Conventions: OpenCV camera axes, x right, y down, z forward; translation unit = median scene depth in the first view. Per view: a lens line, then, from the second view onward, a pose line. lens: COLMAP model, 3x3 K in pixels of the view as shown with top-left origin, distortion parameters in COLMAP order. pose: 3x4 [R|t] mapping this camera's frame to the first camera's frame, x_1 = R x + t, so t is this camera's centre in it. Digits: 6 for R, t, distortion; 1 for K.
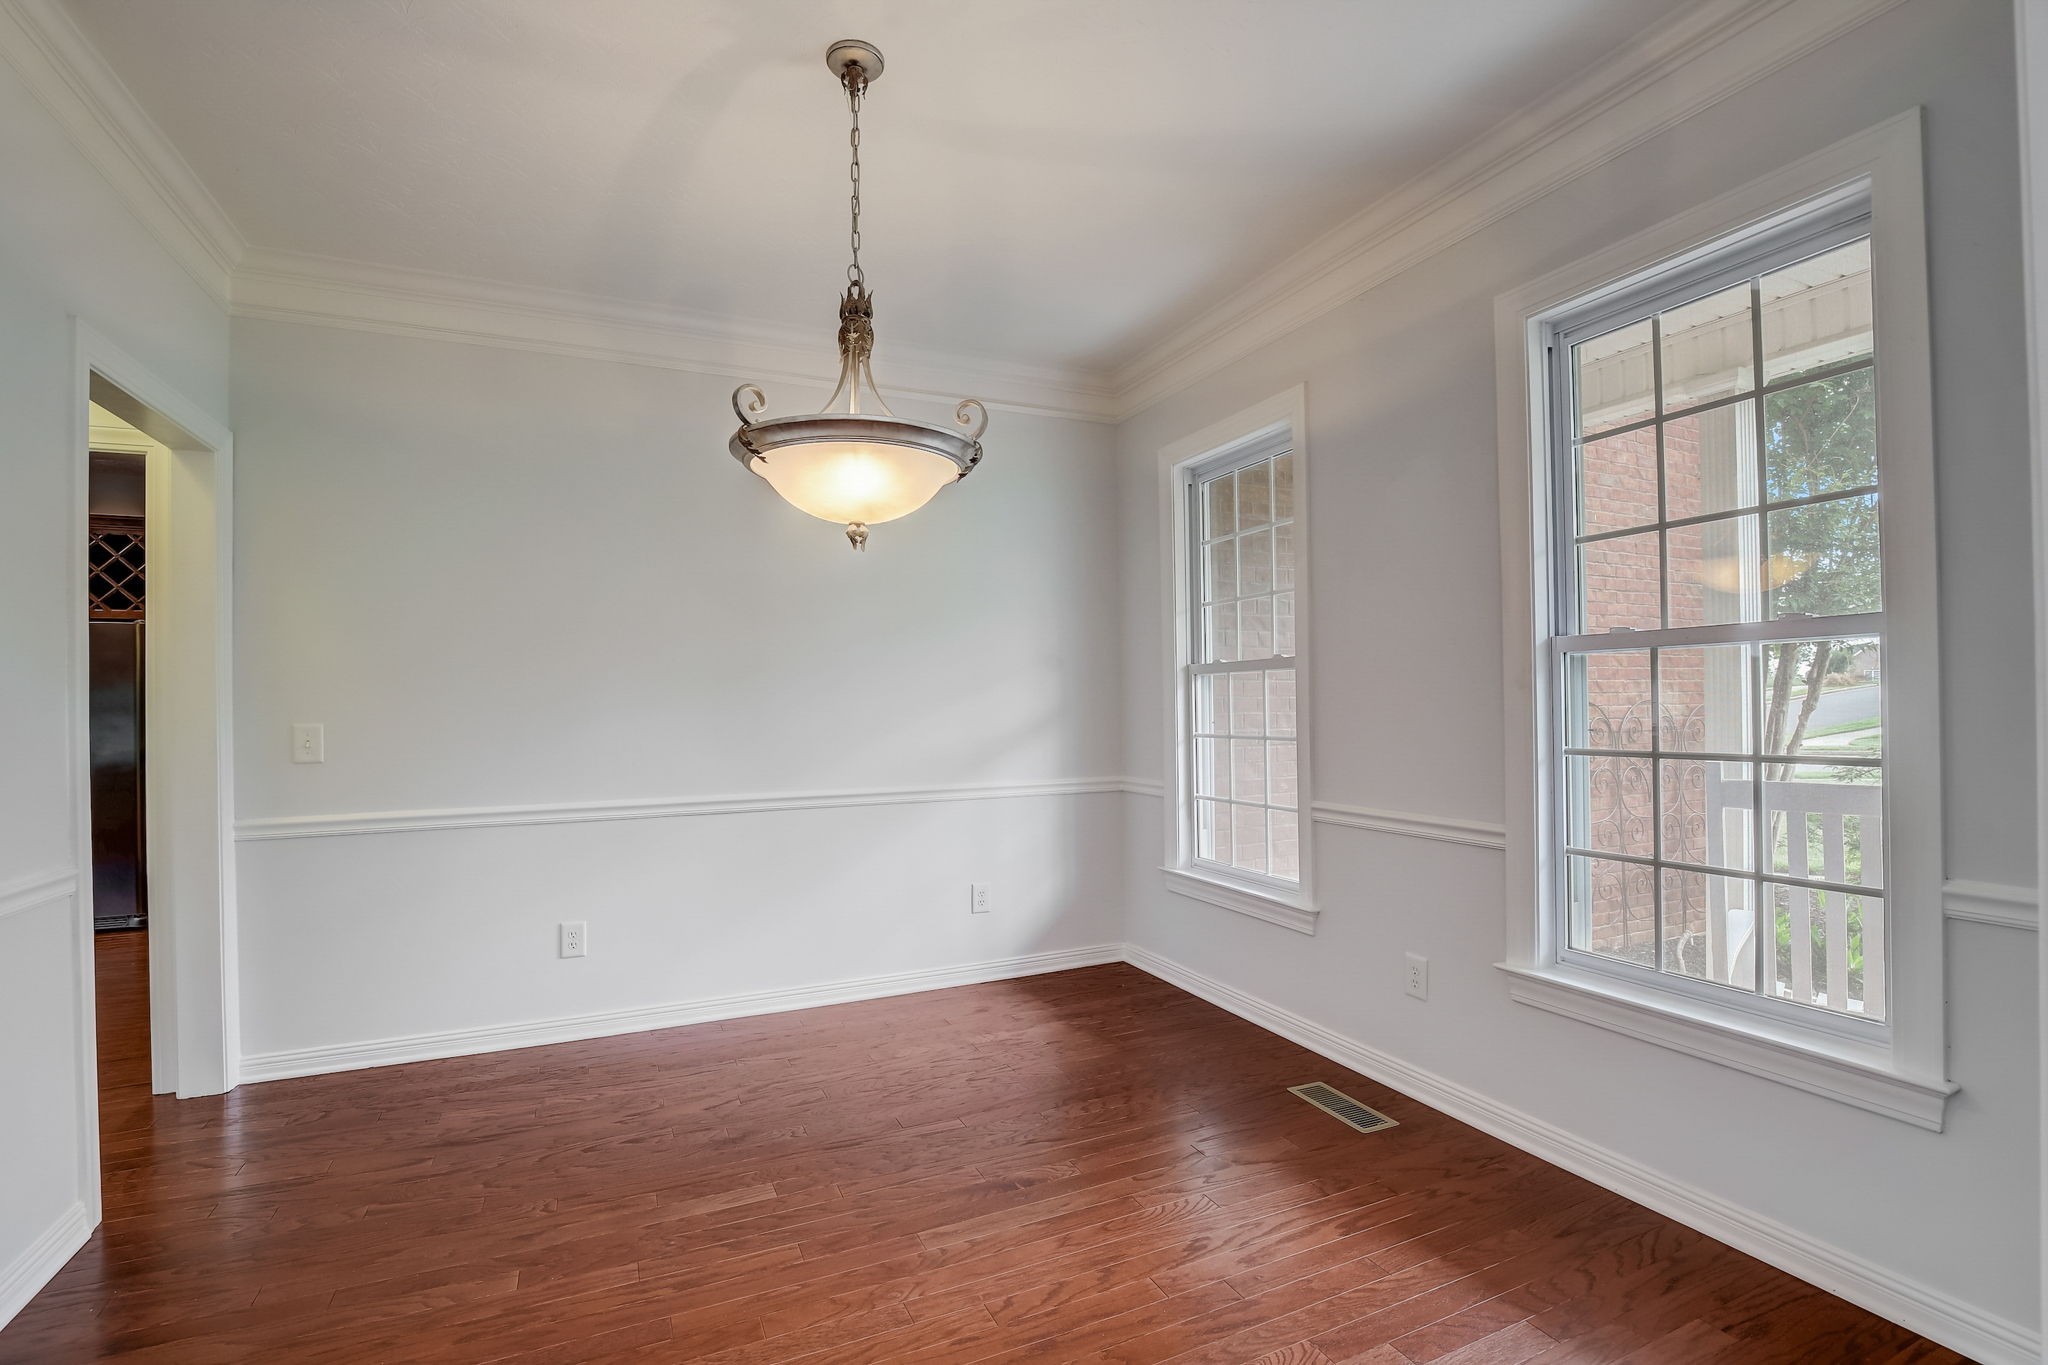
lens RADIAL K [[939.8, 0, 1023.9], [0, 939.8, 691.4], [0, 0, 1]] dist [-0.030540, 0.004724]
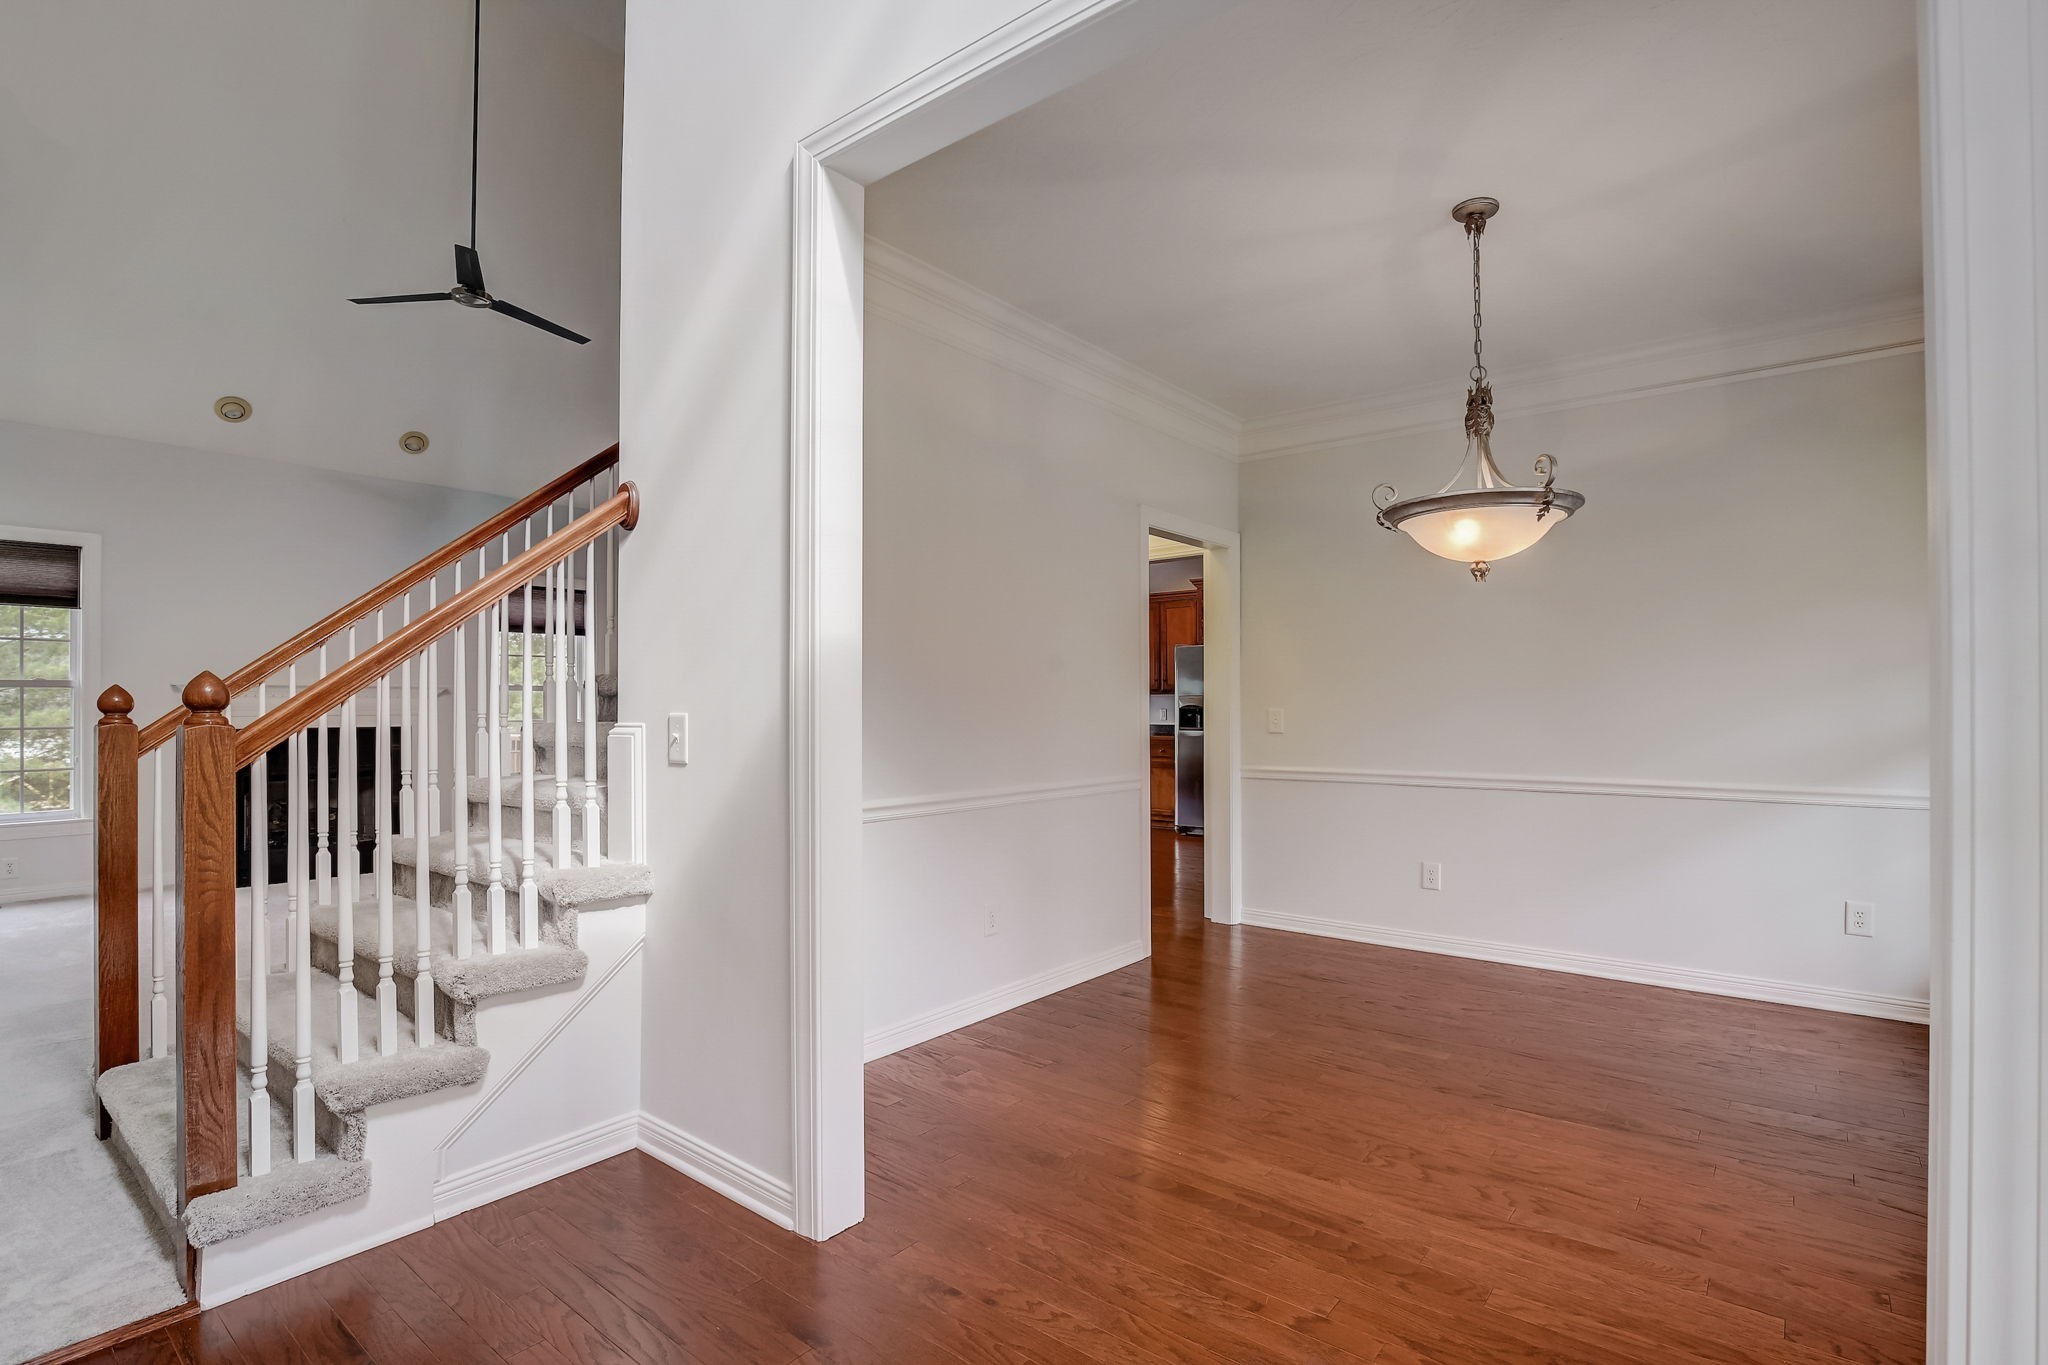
lens RADIAL K [[939.8, 0, 1034.1], [0, 939.8, 689.3], [0, 0, 1]] dist [-0.030540, 0.004724]
pose [[0.453074, -0.002172, -0.891470, 0.571393], [0.007453, 0.999971, 0.001352, -0.005216], [0.891442, -0.007256, 0.453077, -0.127775]]
